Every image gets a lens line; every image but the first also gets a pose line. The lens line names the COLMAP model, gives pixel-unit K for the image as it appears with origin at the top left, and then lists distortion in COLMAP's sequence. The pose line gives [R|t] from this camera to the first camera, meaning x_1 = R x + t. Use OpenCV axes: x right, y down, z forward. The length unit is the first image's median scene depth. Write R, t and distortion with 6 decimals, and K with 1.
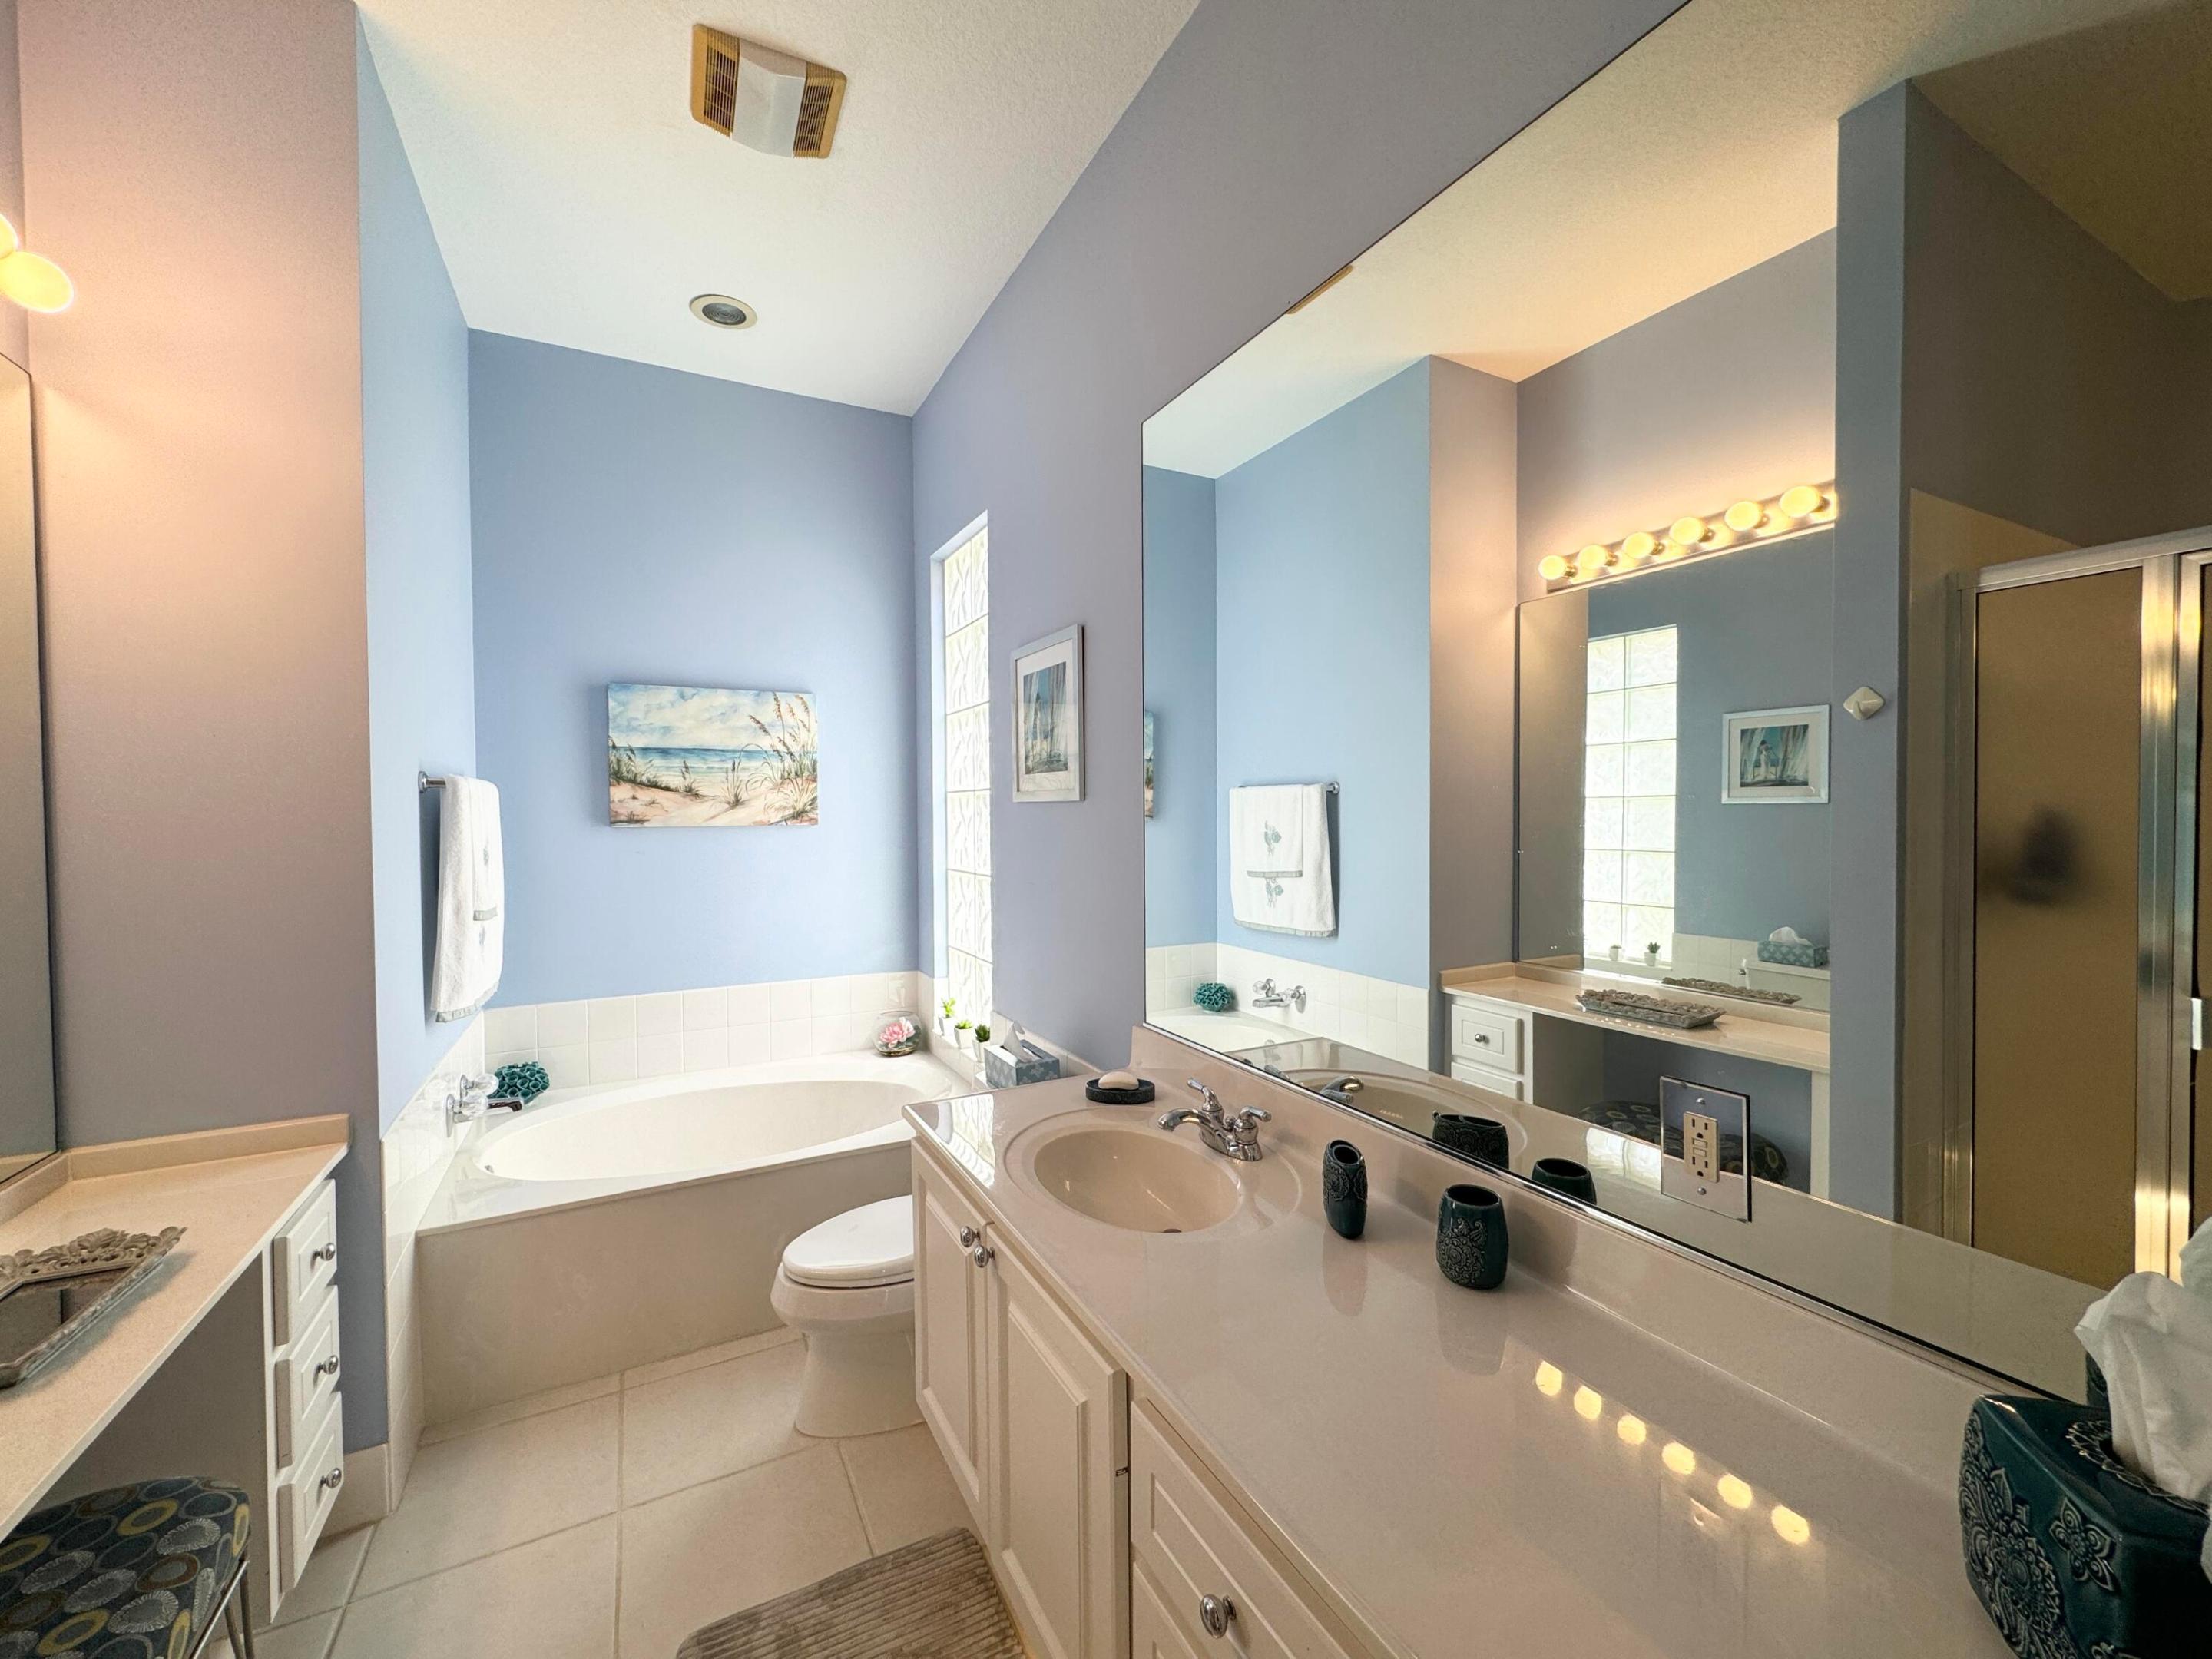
lens RADIAL K [[876.3, 0, 1098.9], [0, 876.3, 826.3], [0, 0, 1]] dist [-0.003166, -0.000168]
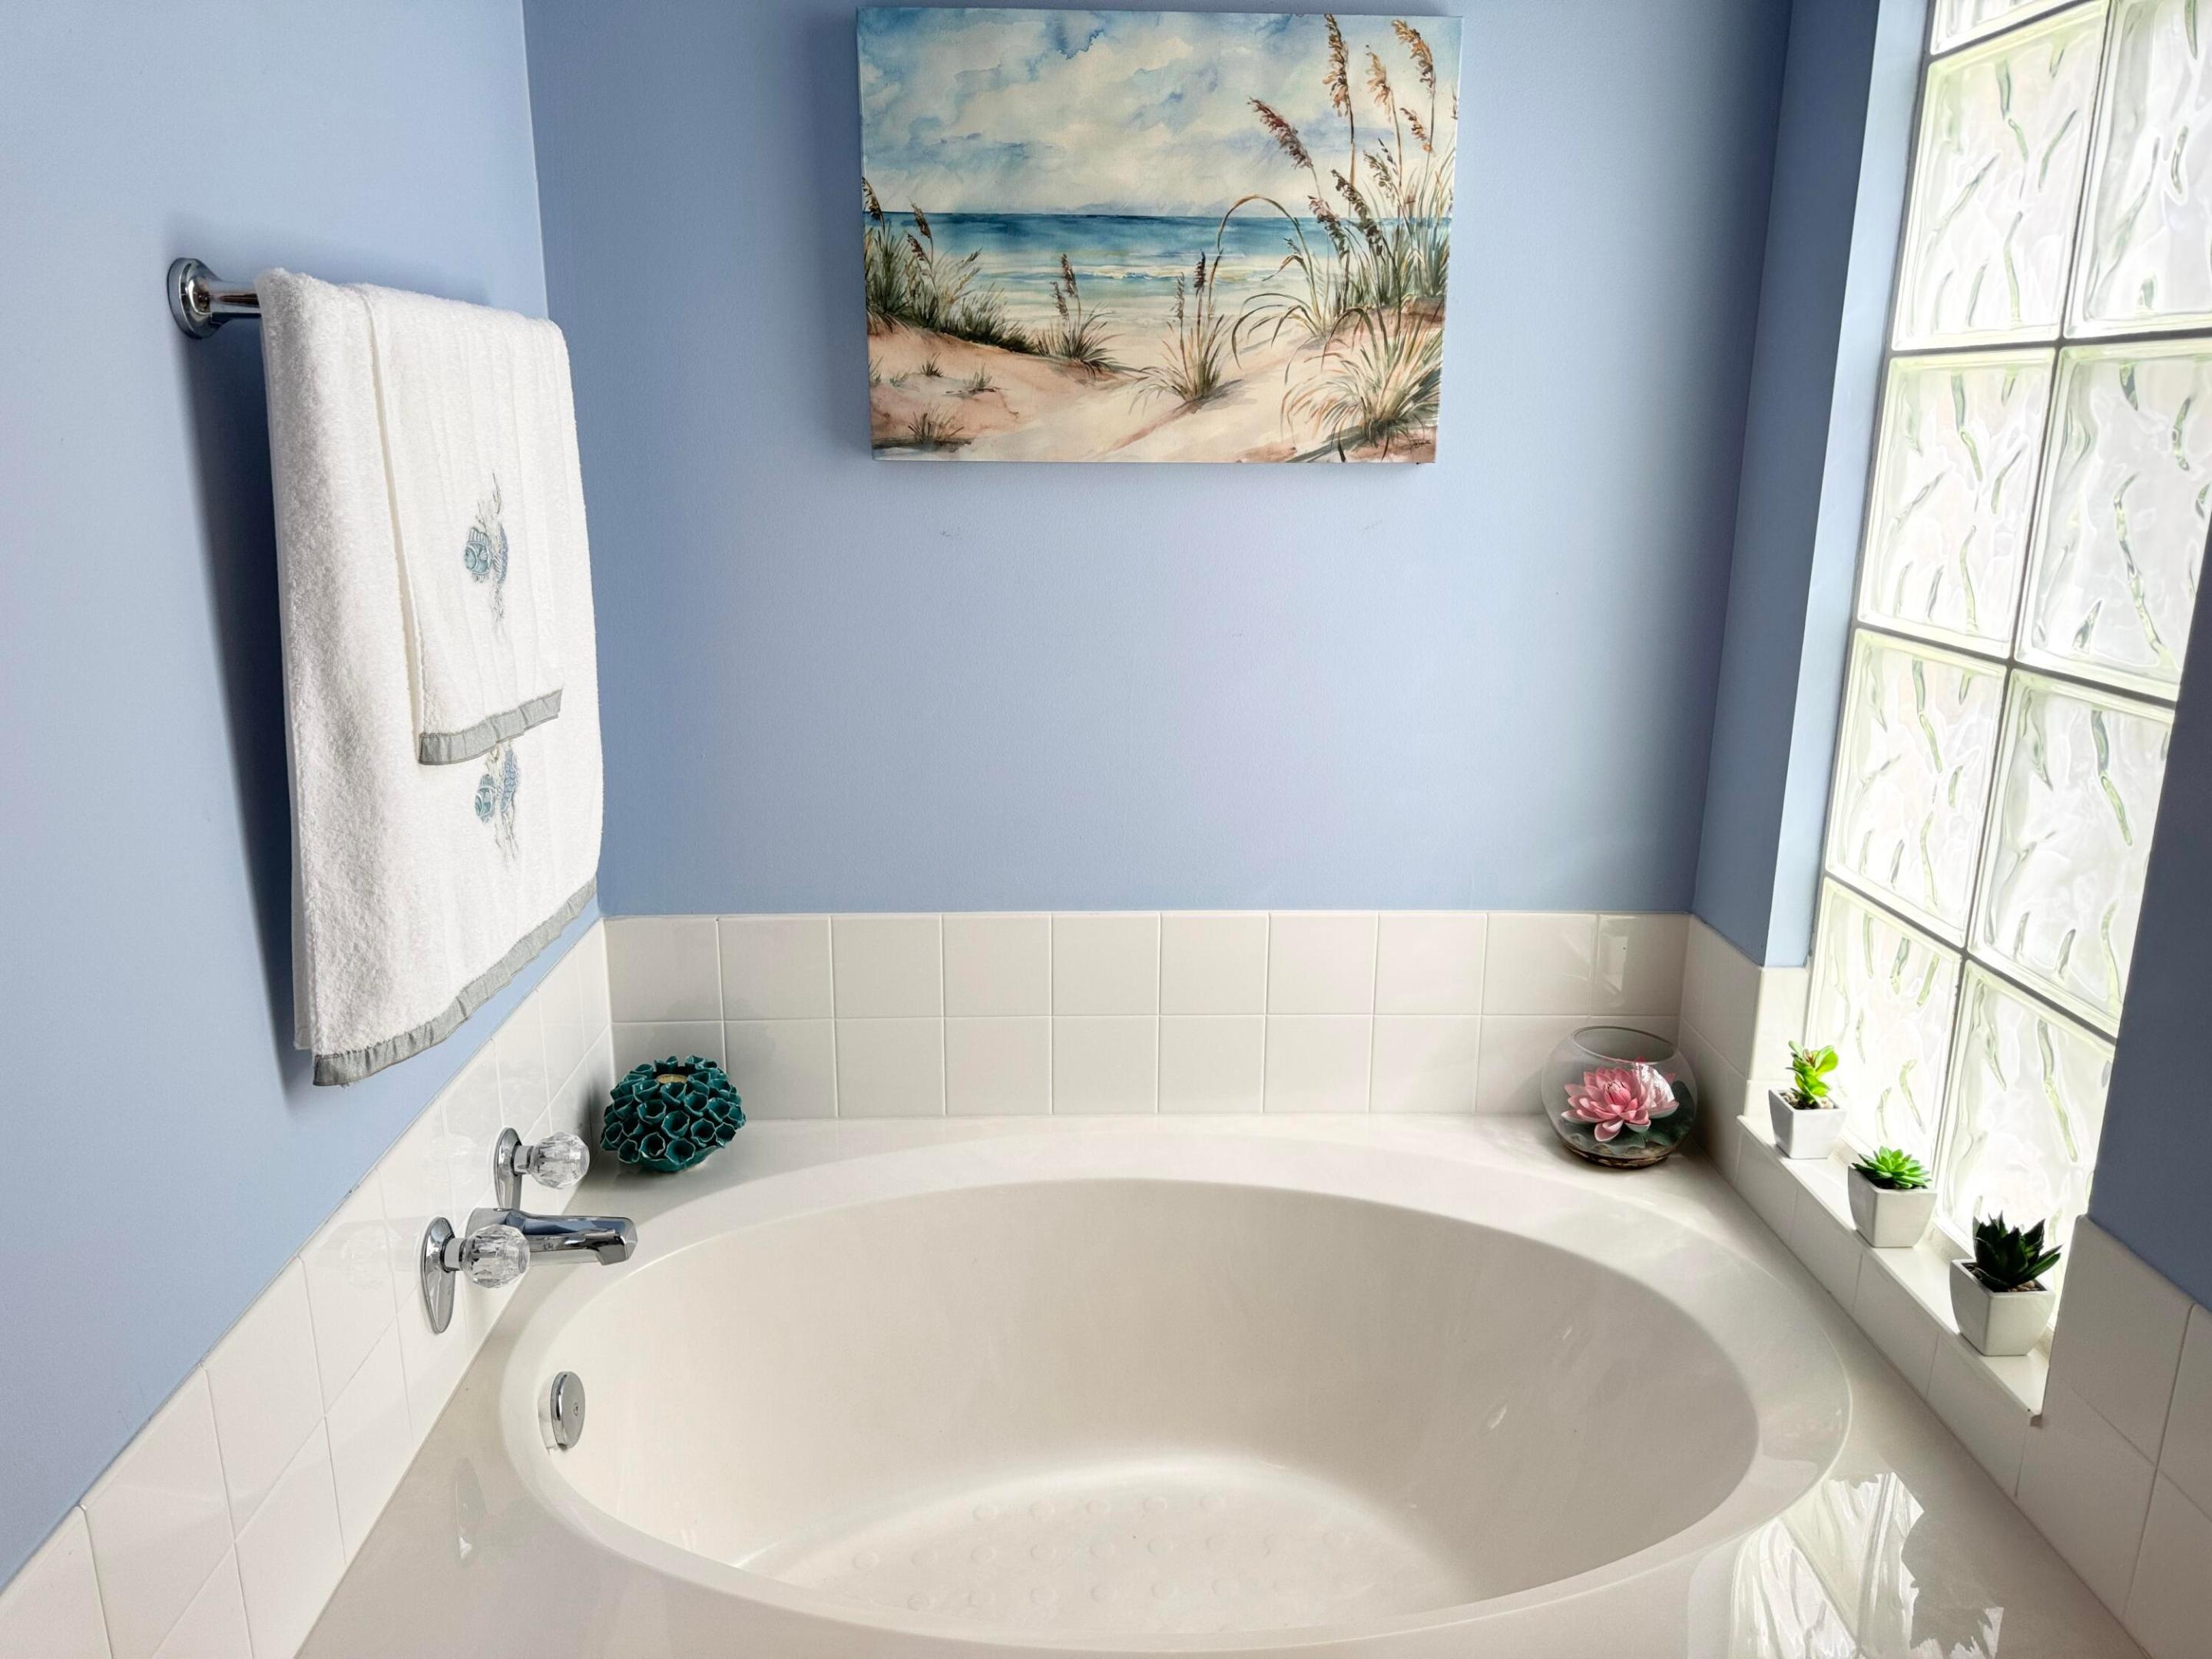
lens RADIAL K [[1557.1, 0, 1107.2], [0, 1557.1, 828.3], [0, 0, 1]] dist [0.056171, -0.002004]
pose [[0.900214, 0.124717, -0.417205, -0.182669], [-0.020569, 0.969216, 0.245350, -0.010702], [0.434961, -0.212286, 0.875068, 0.438850]]
